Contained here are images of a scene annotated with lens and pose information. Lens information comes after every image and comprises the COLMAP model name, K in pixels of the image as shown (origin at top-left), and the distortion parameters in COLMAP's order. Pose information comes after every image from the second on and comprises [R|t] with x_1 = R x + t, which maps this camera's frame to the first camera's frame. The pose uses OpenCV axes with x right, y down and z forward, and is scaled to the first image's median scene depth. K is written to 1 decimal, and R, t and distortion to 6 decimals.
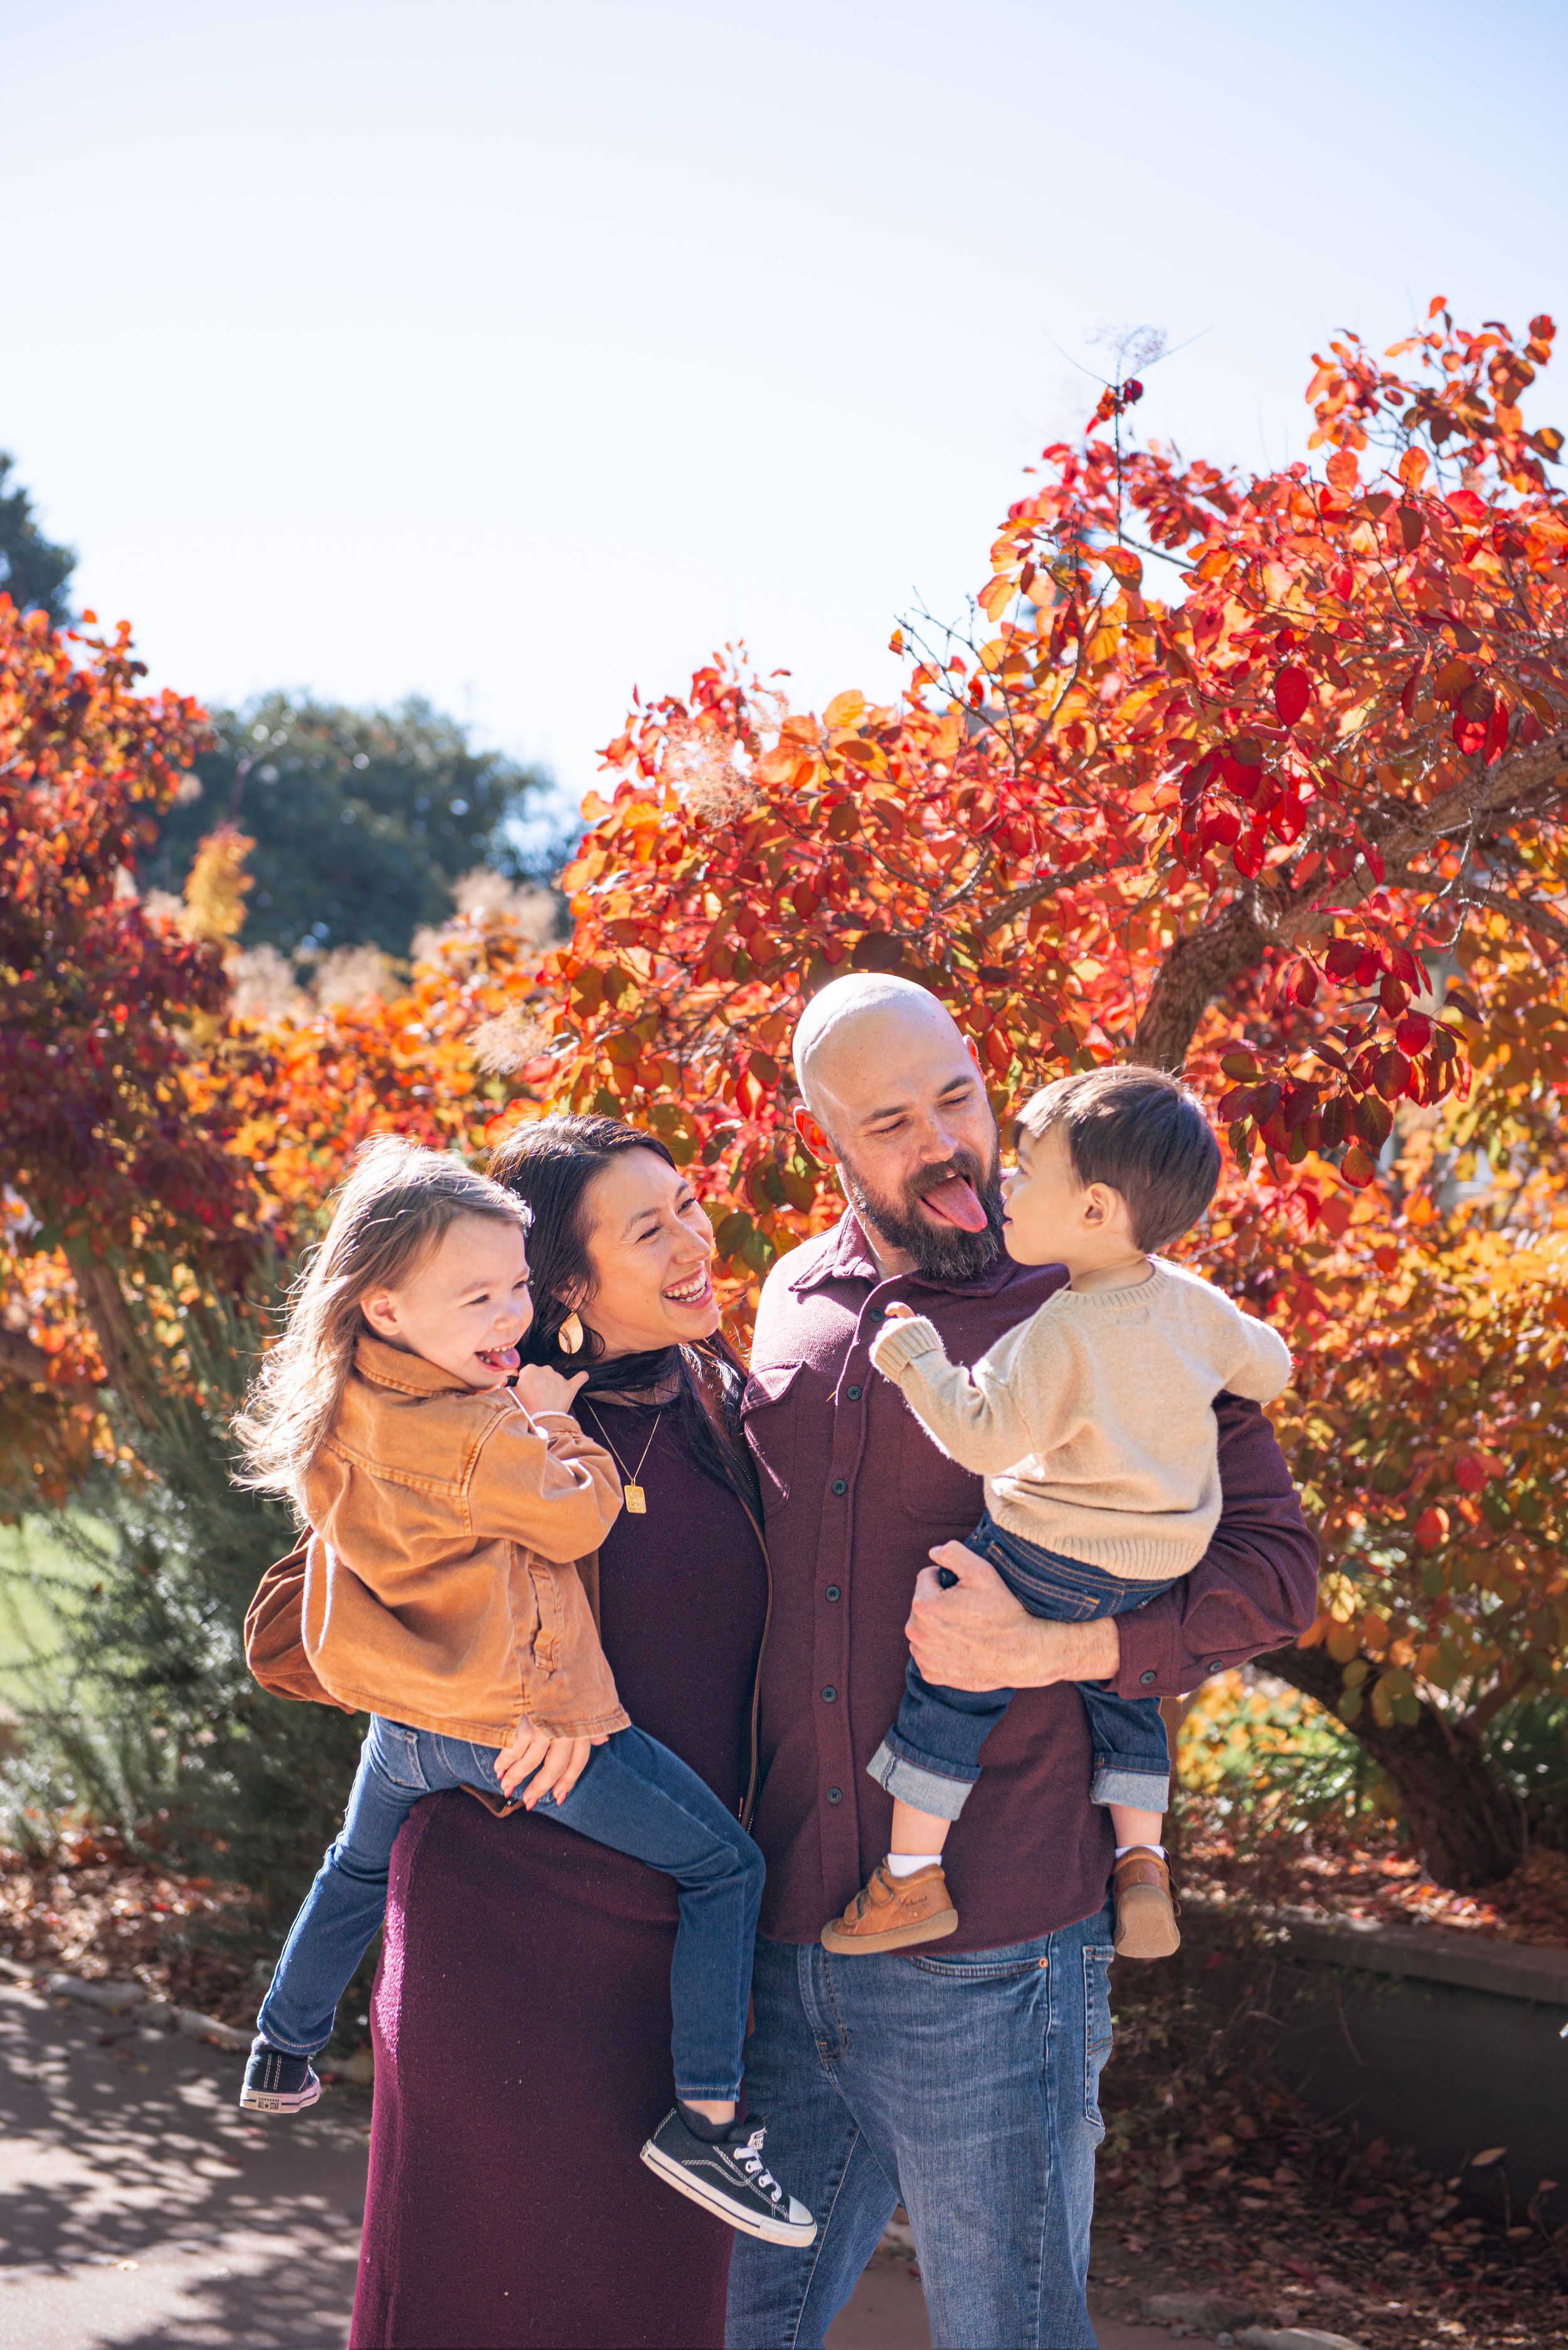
lens RADIAL K [[4035.4, 0, 749.2], [0, 4035.4, 1178.2], [0, 0, 1]] dist [0.128994, -0.006305]
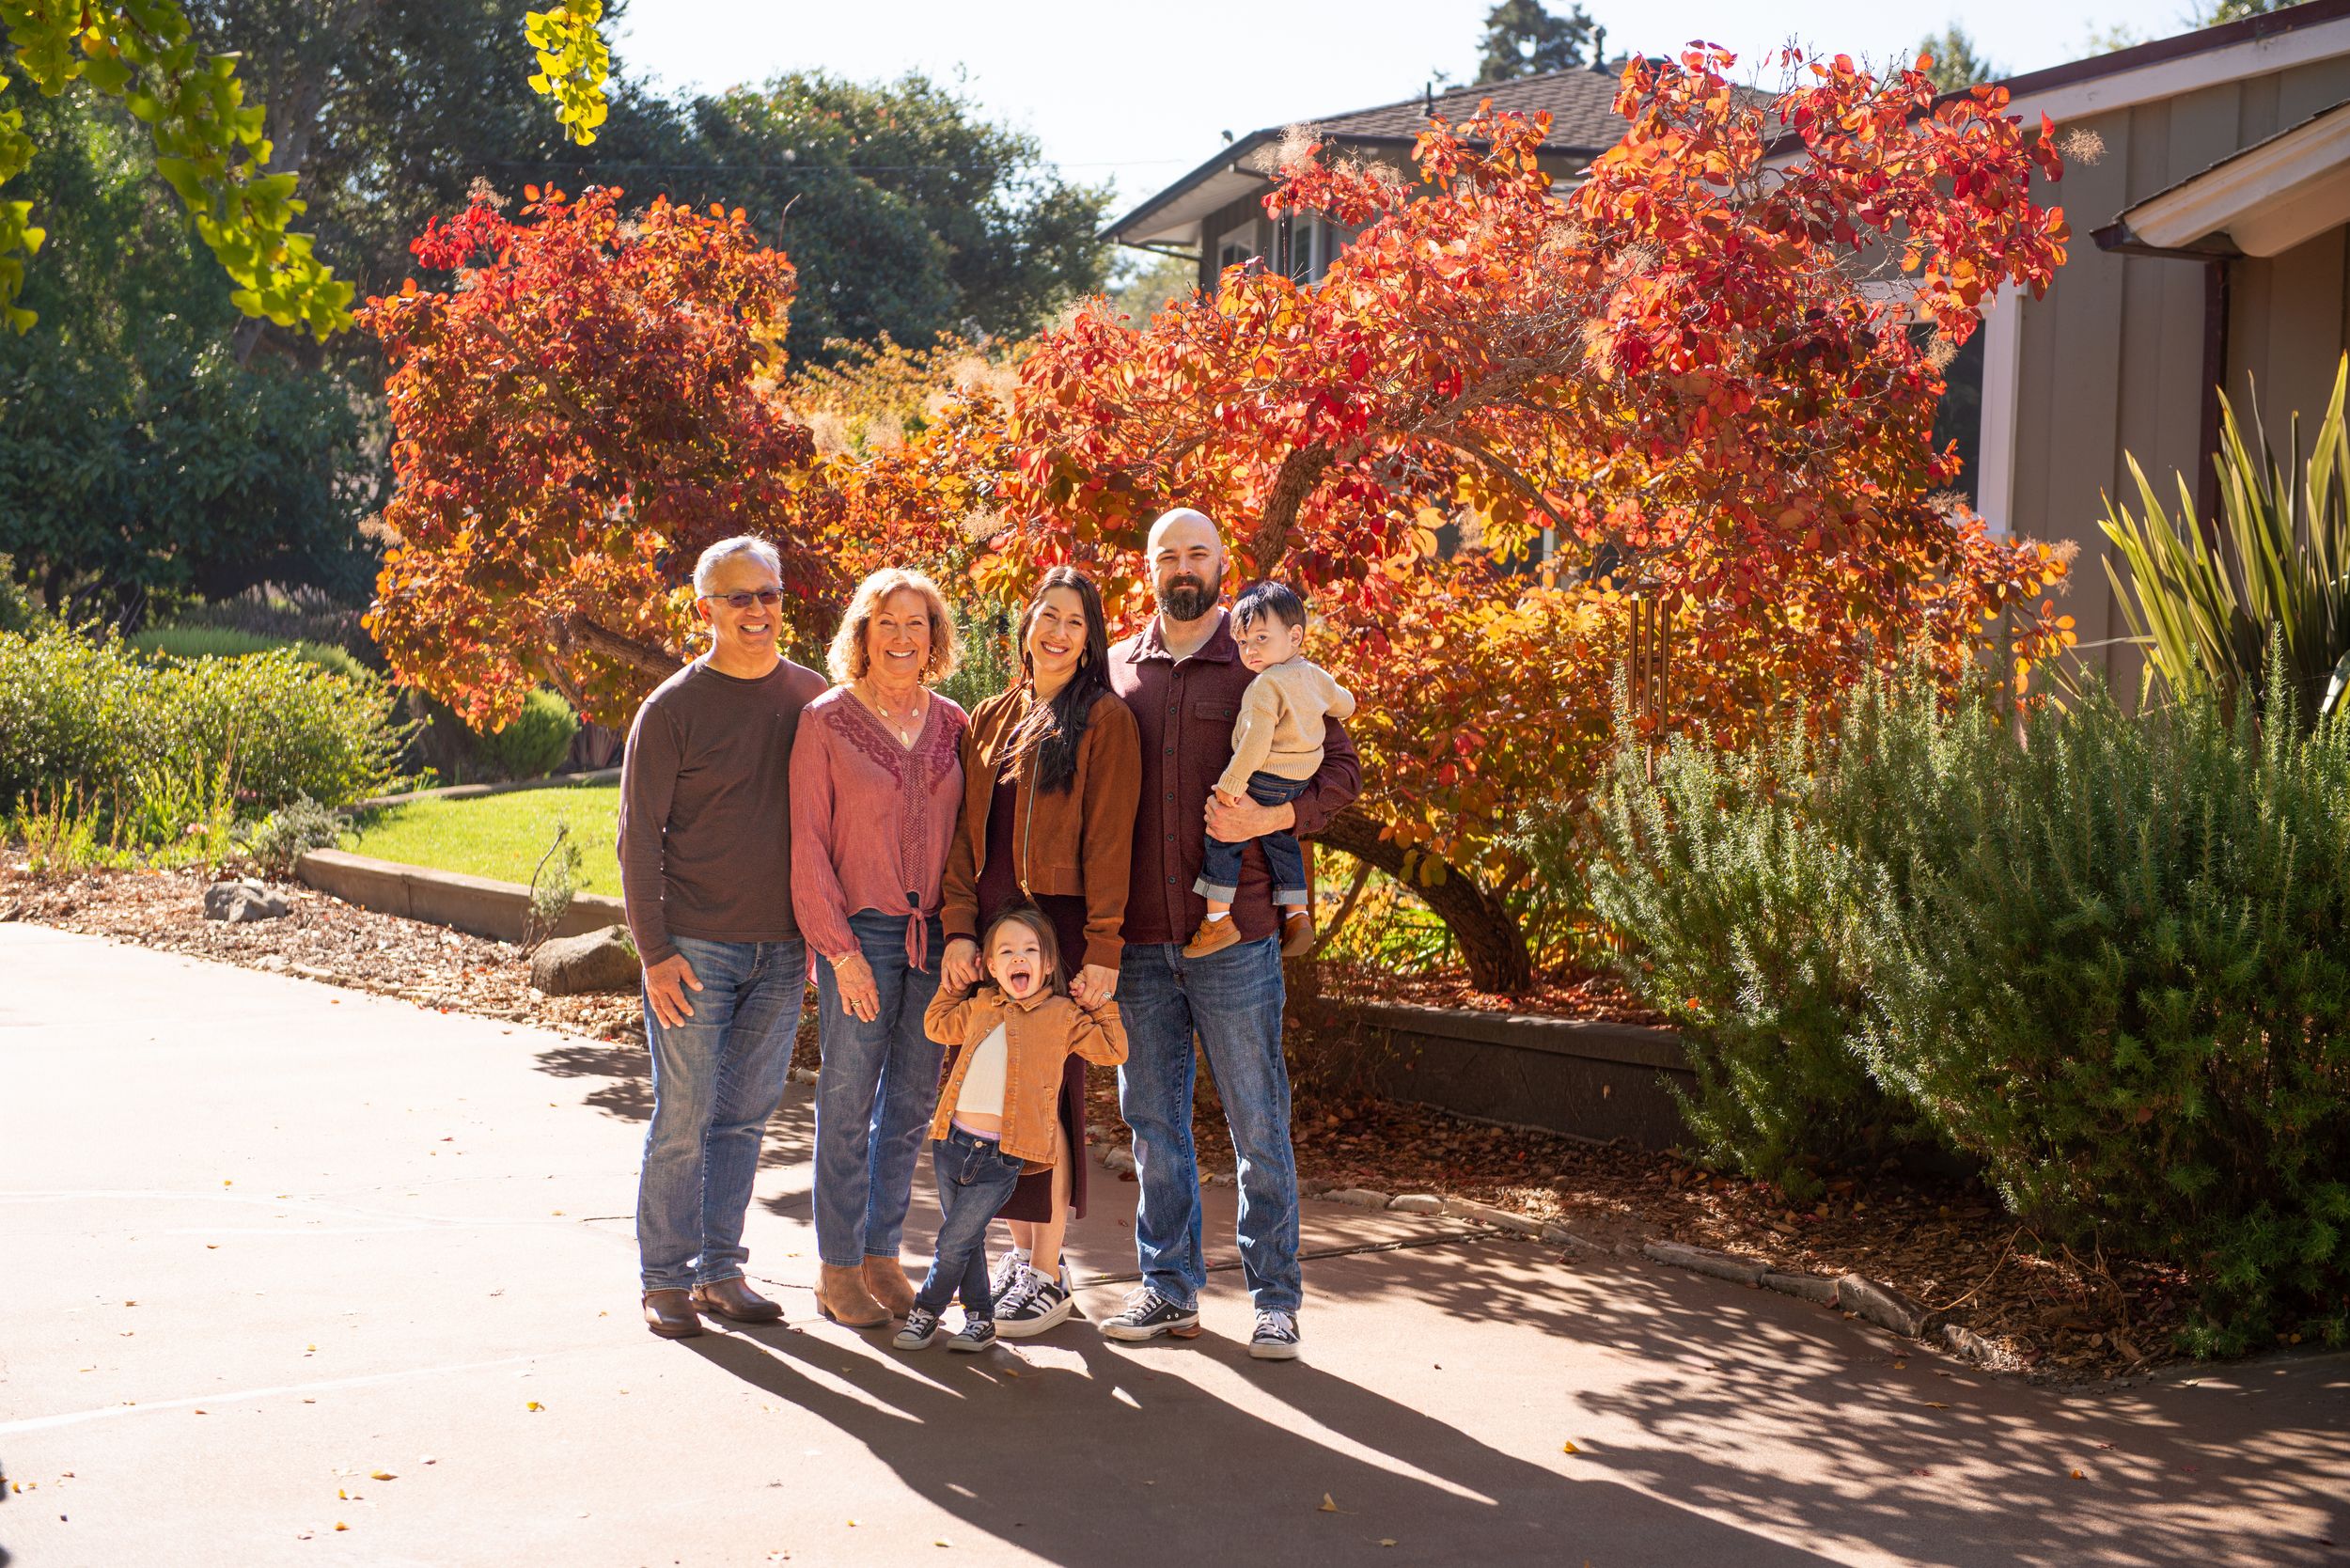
lens RADIAL K [[3965.5, 0, 1175.0], [0, 3965.5, 784.0], [0, 0, 1]] dist [0.181669, -0.249767]
pose [[0.999833, -0.004116, -0.017786, 0.065300], [0.005518, 0.996819, 0.079507, -0.058035], [0.017403, -0.079592, 0.996676, -0.878443]]
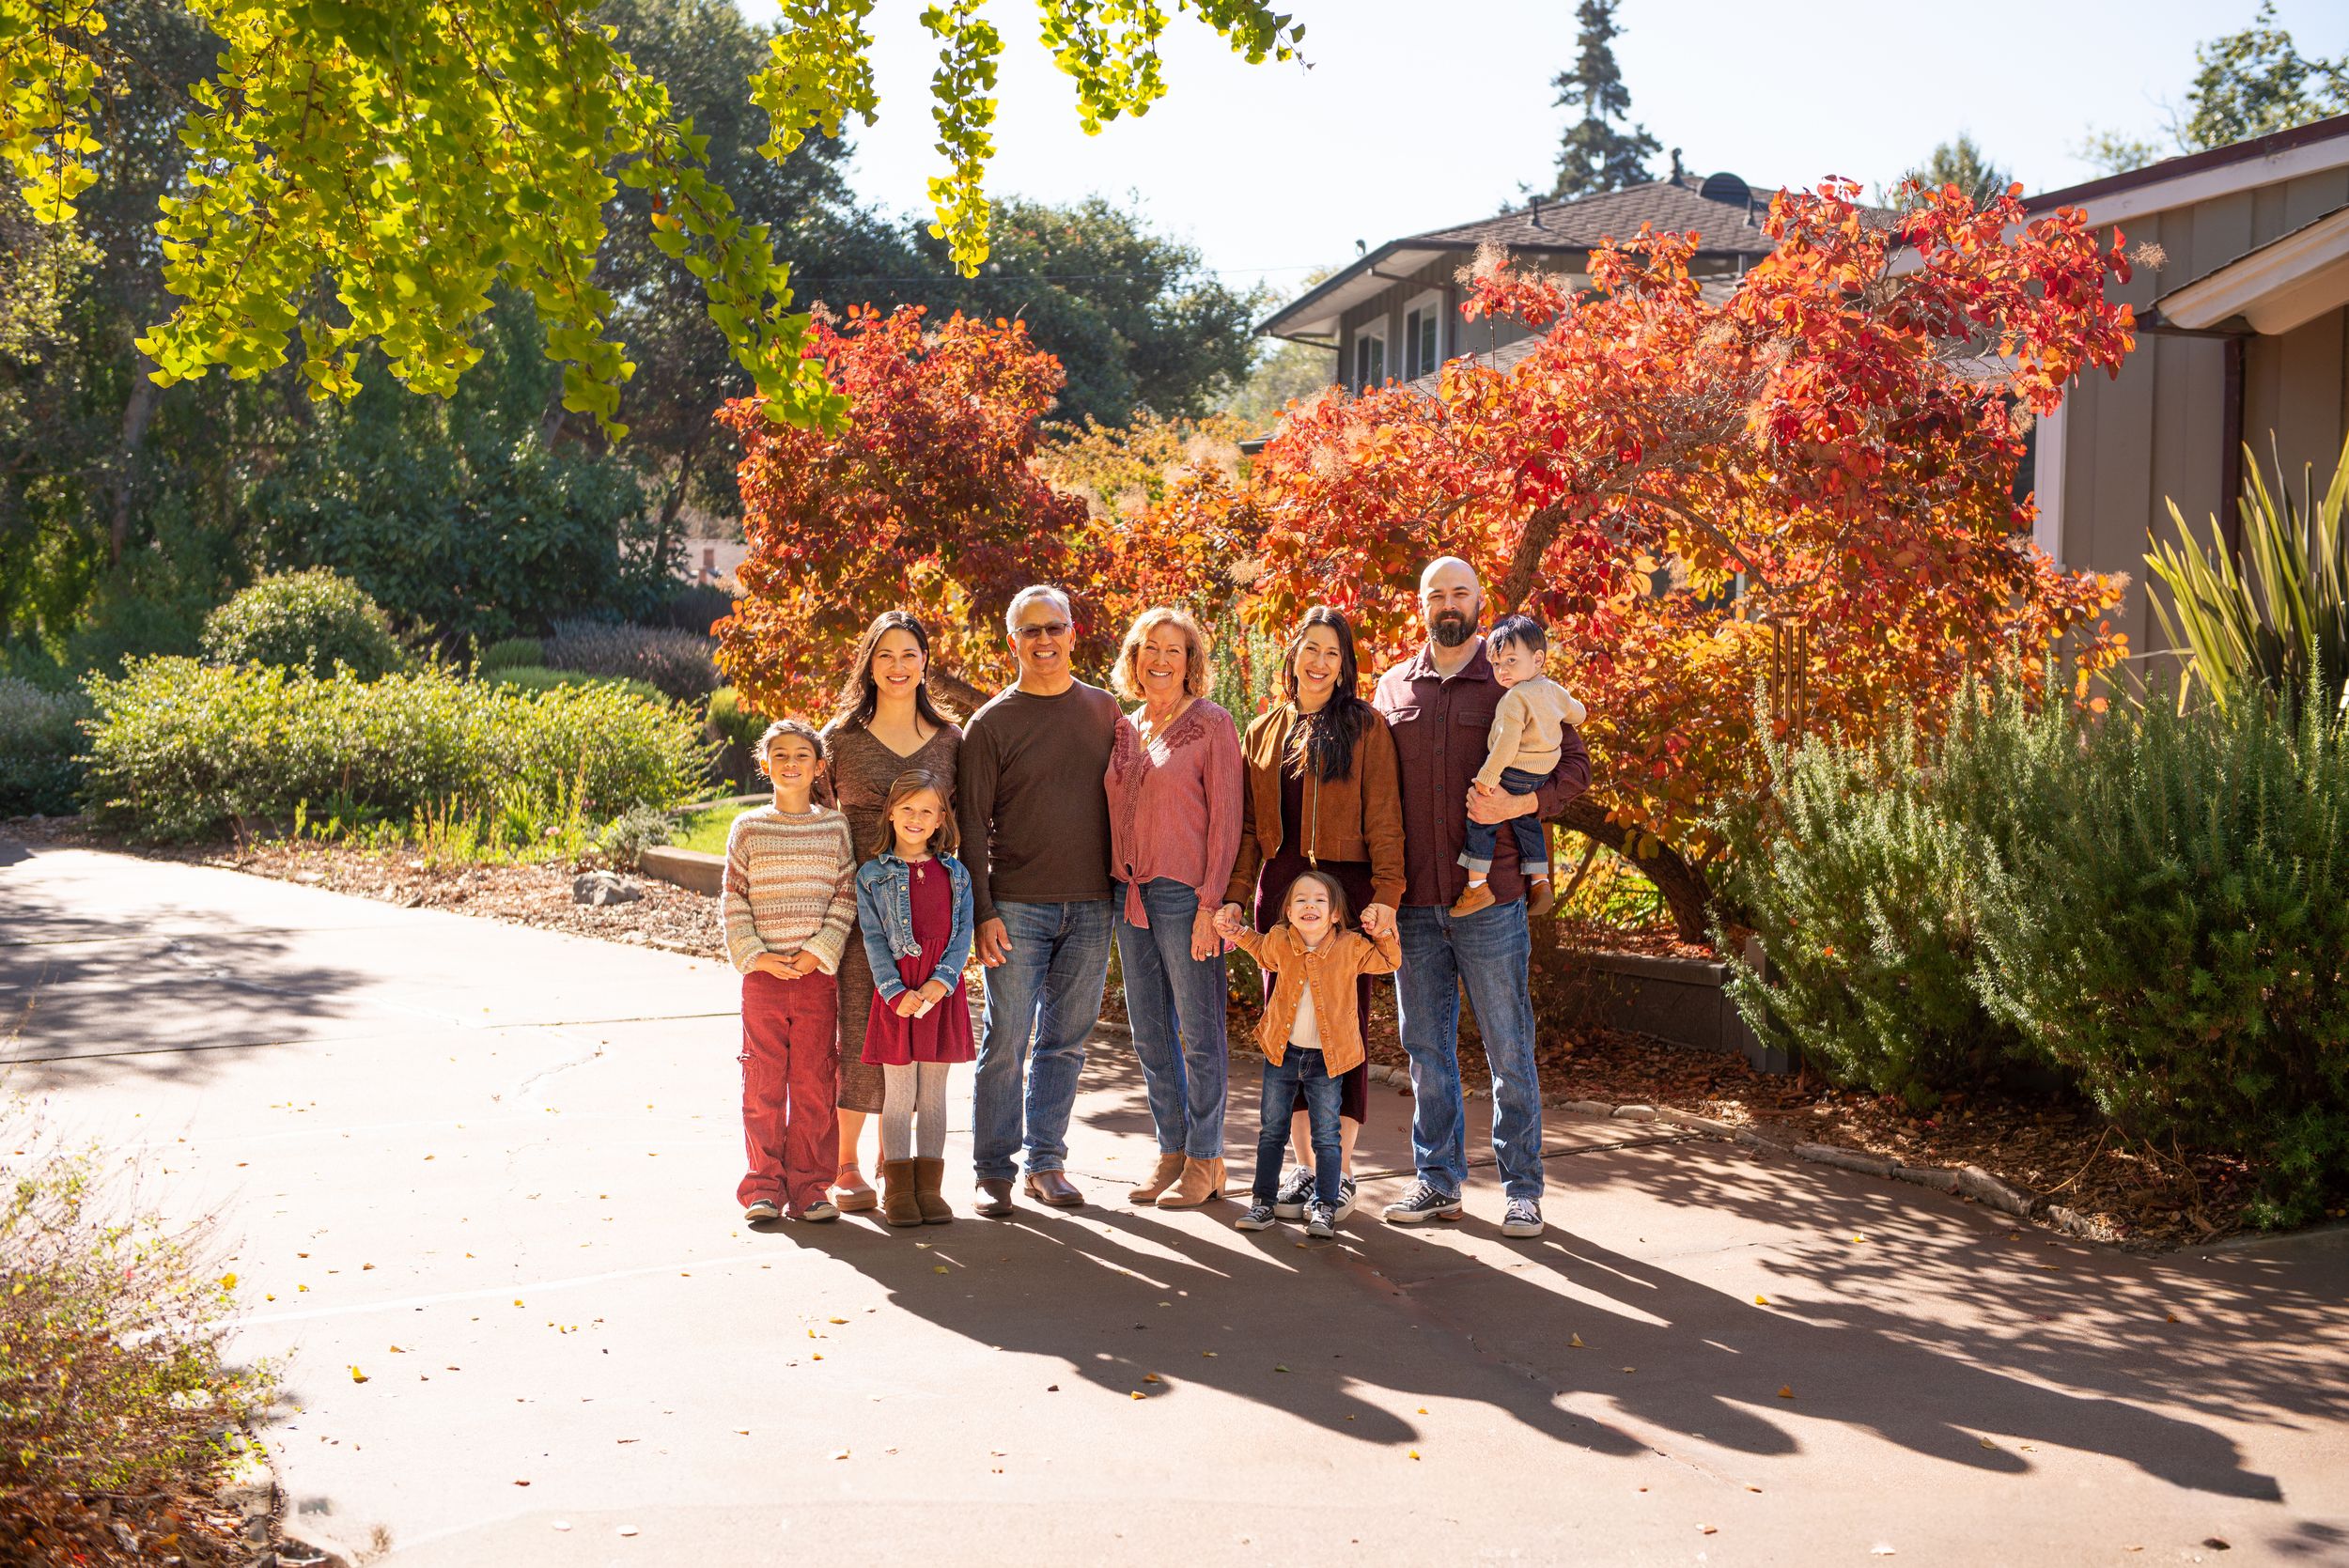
lens RADIAL K [[3374.9, 0, 1174.5], [0, 3374.9, 784.0], [0, 0, 1]] dist [0.126382, 0.152033]
pose [[0.998526, -0.017085, -0.051525, -0.000308], [0.021025, 0.996817, 0.076908, -0.061477], [0.050047, -0.077878, 0.995706, -0.989566]]
